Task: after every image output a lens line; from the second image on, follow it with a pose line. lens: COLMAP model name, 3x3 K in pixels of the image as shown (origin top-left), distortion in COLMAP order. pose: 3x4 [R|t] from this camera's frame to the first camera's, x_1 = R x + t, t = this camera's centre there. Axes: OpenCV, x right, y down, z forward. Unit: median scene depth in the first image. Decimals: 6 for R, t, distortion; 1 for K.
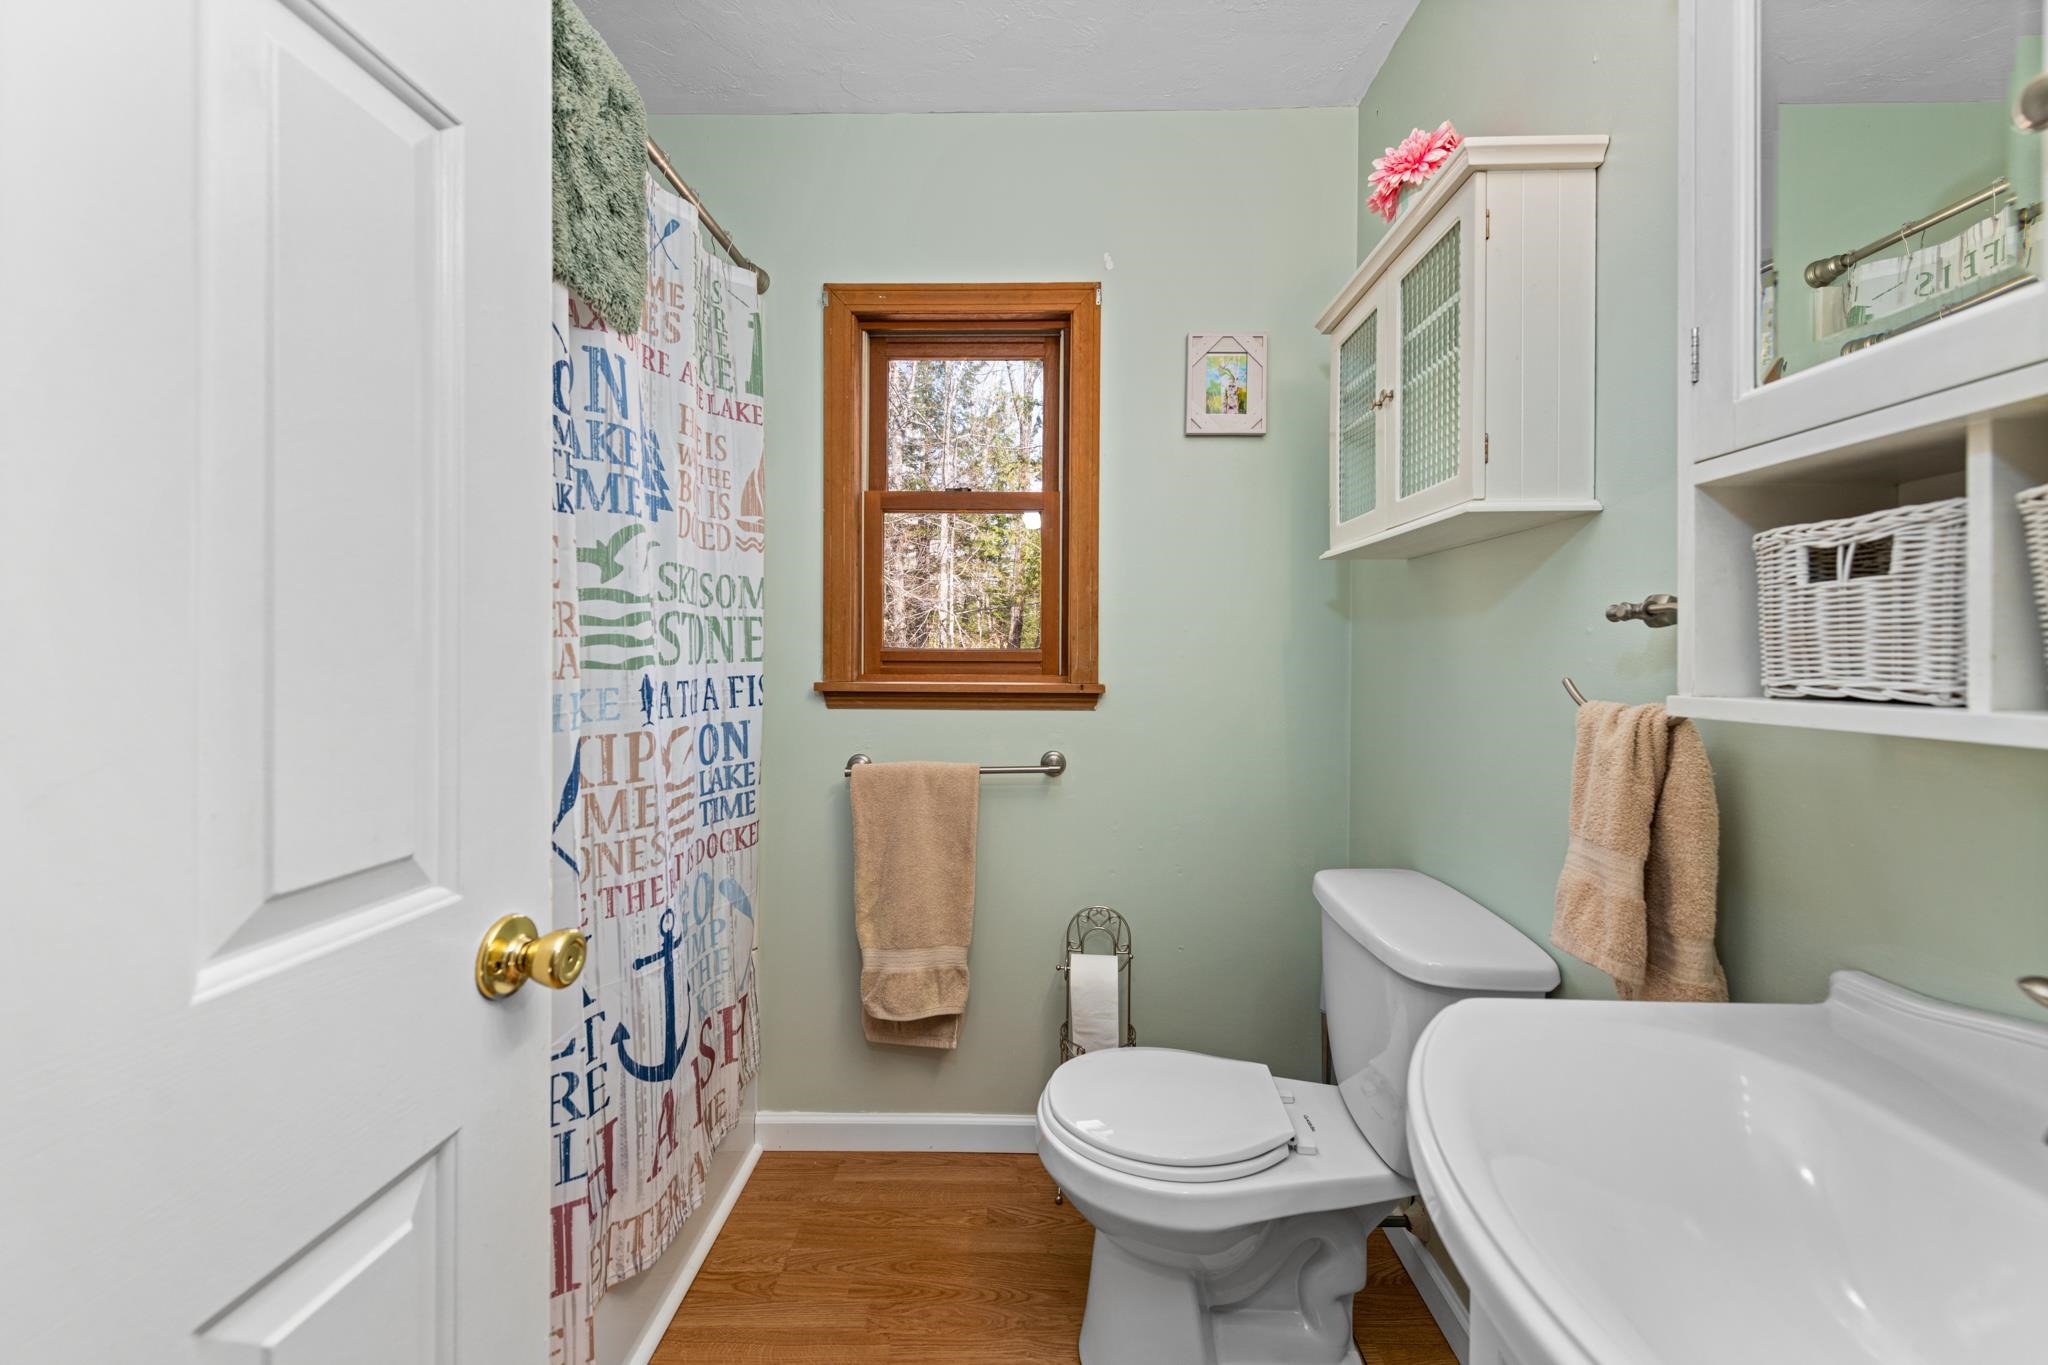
lens RADIAL K [[805.9, 0, 1037.1], [0, 805.9, 657.7], [0, 0, 1]] dist [0.019093, -0.006722]
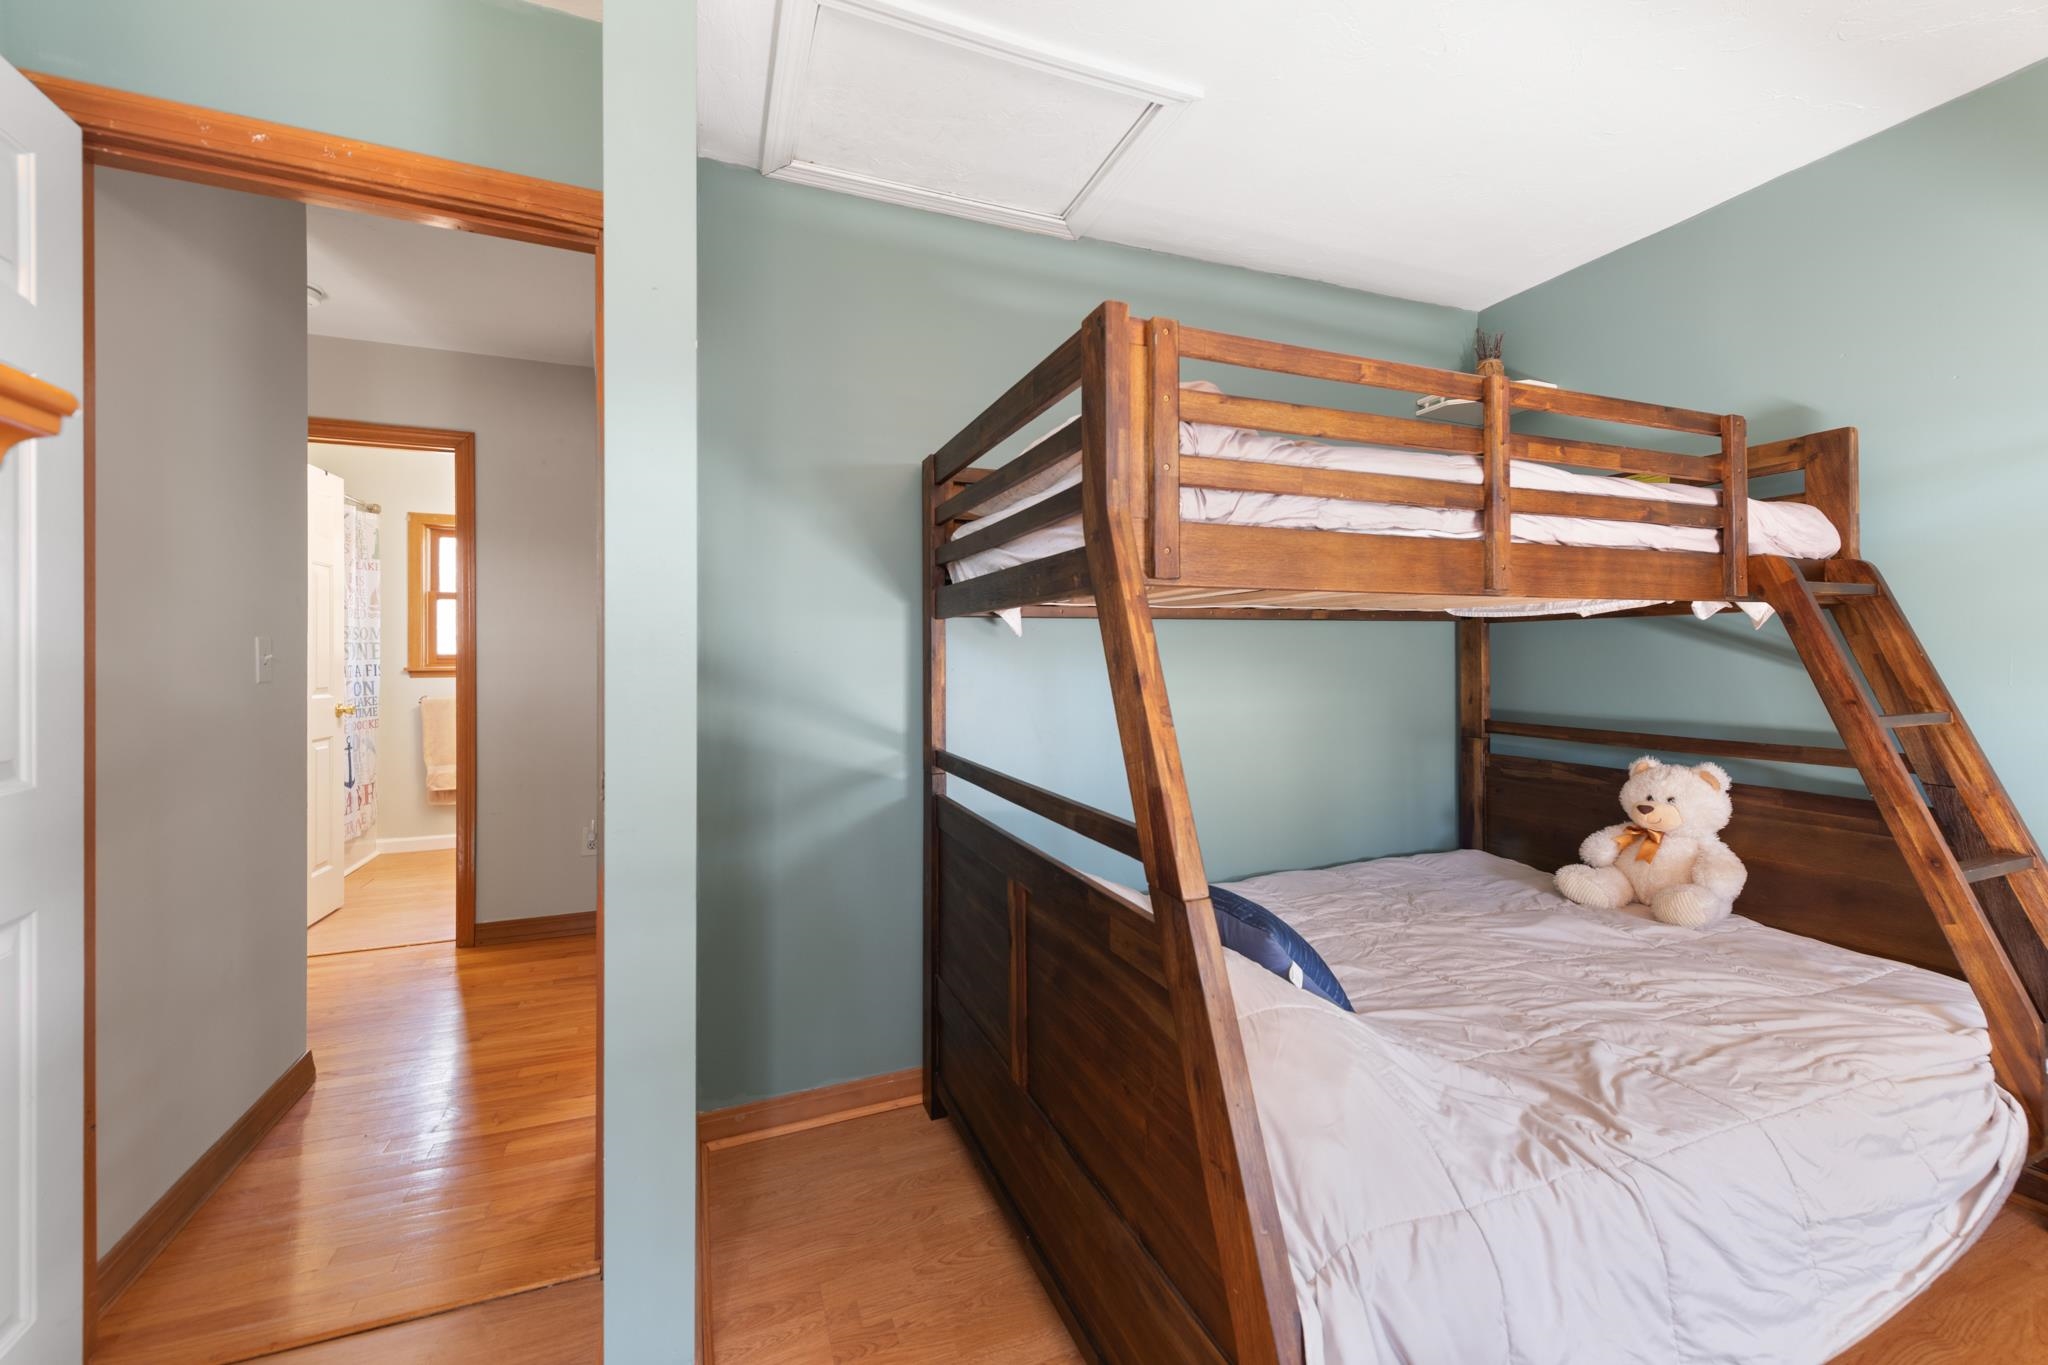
lens RADIAL K [[805.9, 0, 1035.4], [0, 805.9, 650.7], [0, 0, 1]] dist [0.019093, -0.006722]
pose [[0.922185, -0.006832, 0.386690, 0.658330], [0.010355, 0.999922, -0.007028, 0.019364], [-0.386611, 0.010486, 0.922183, -2.469507]]
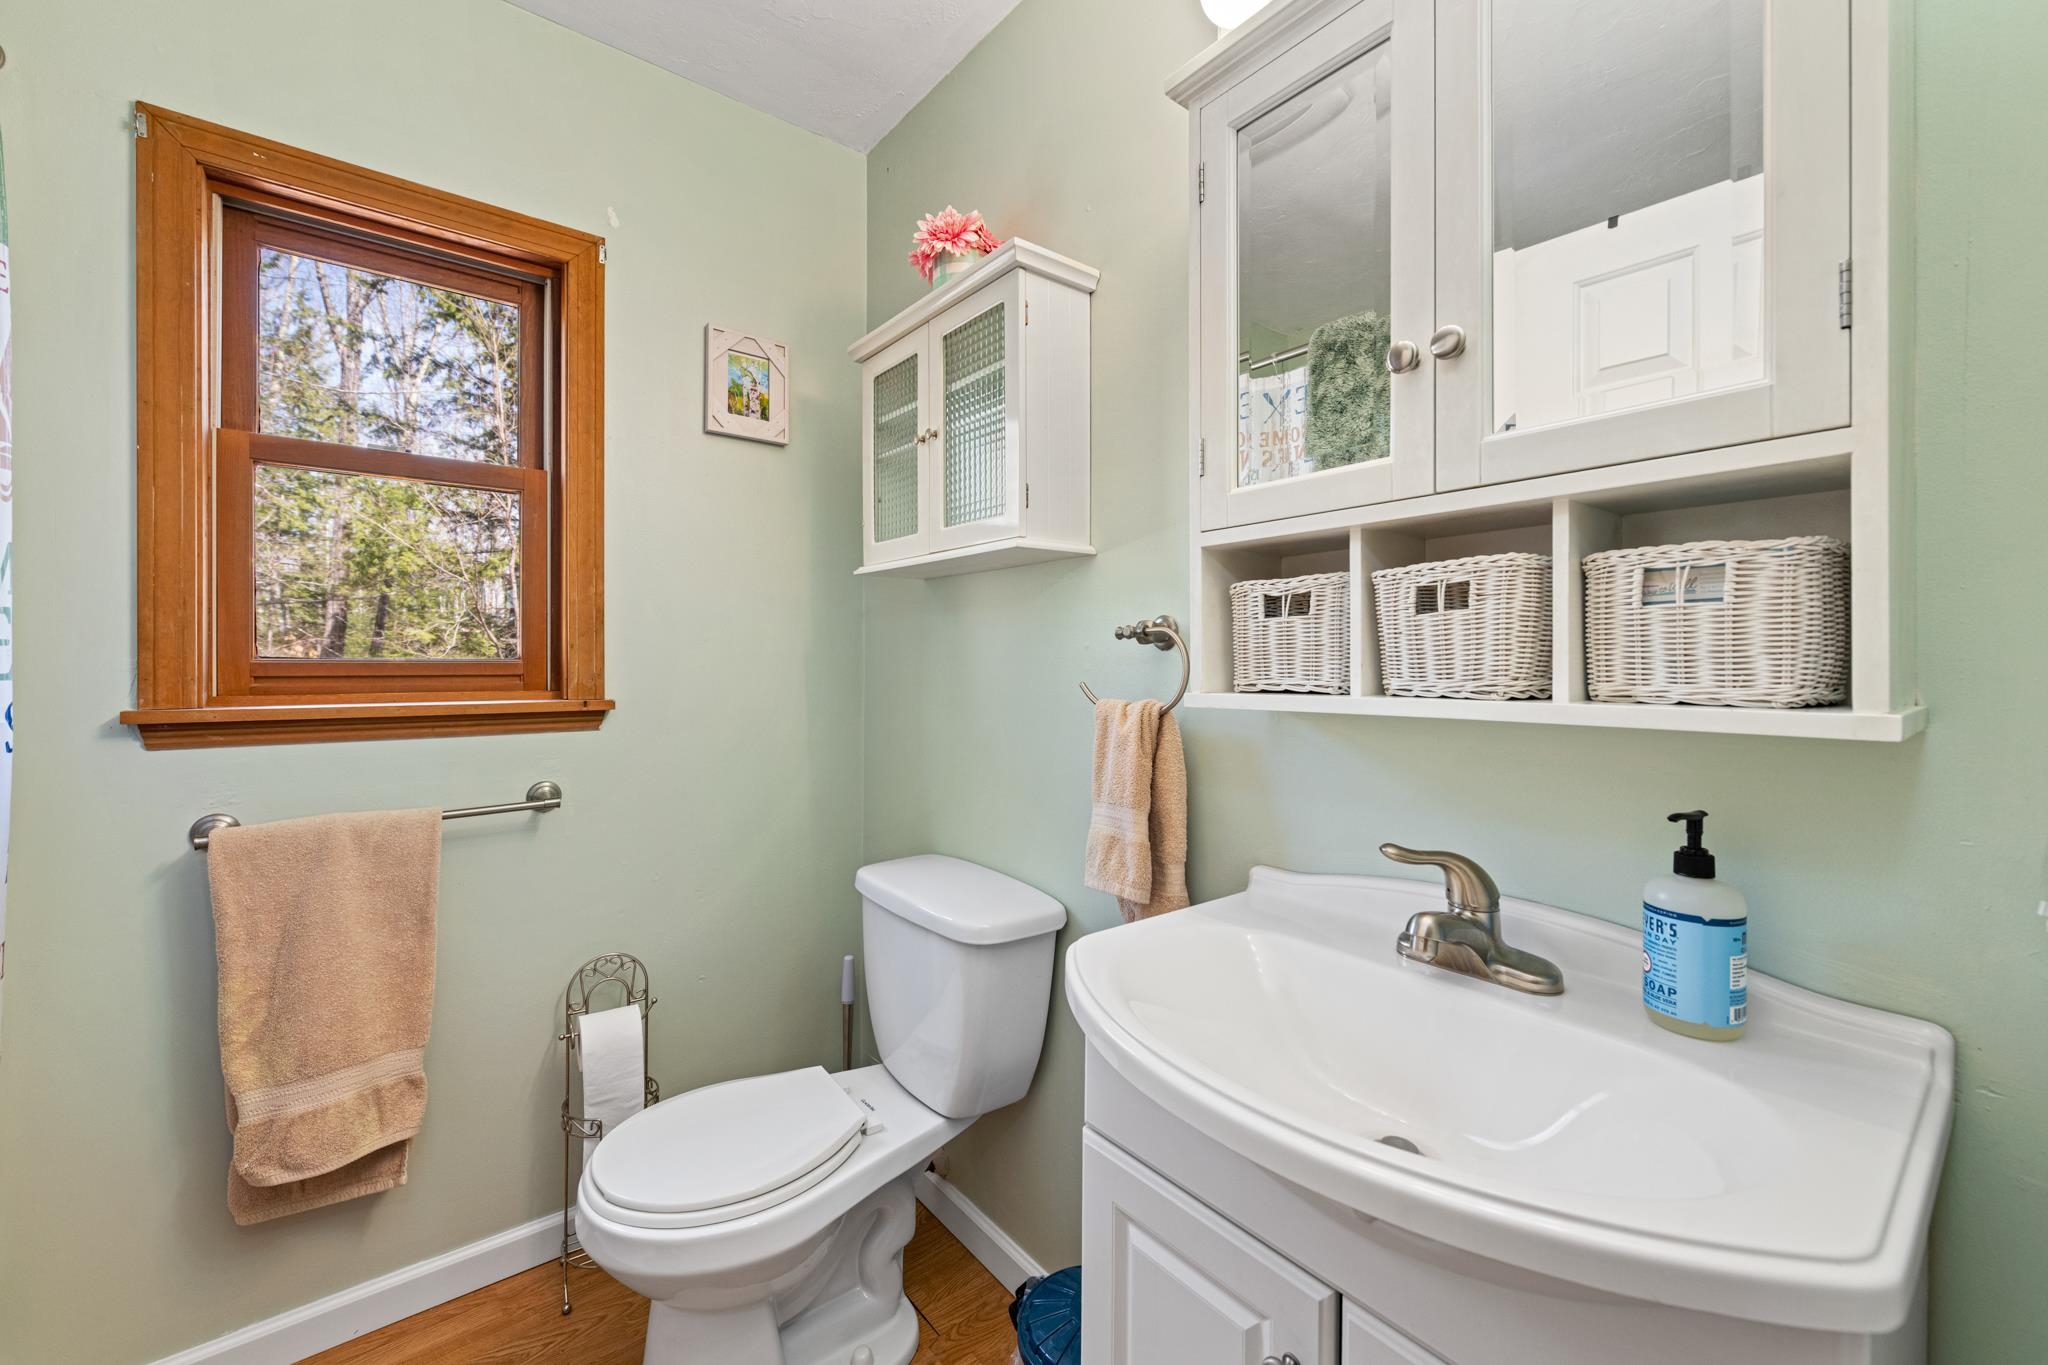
lens RADIAL K [[805.9, 0, 1039.1], [0, 805.9, 667.0], [0, 0, 1]] dist [0.019093, -0.006722]
pose [[0.773539, -0.007779, 0.633701, -0.137318], [0.007135, 0.999968, 0.003565, -0.002571], [-0.633709, 0.001764, 0.773570, 0.030726]]
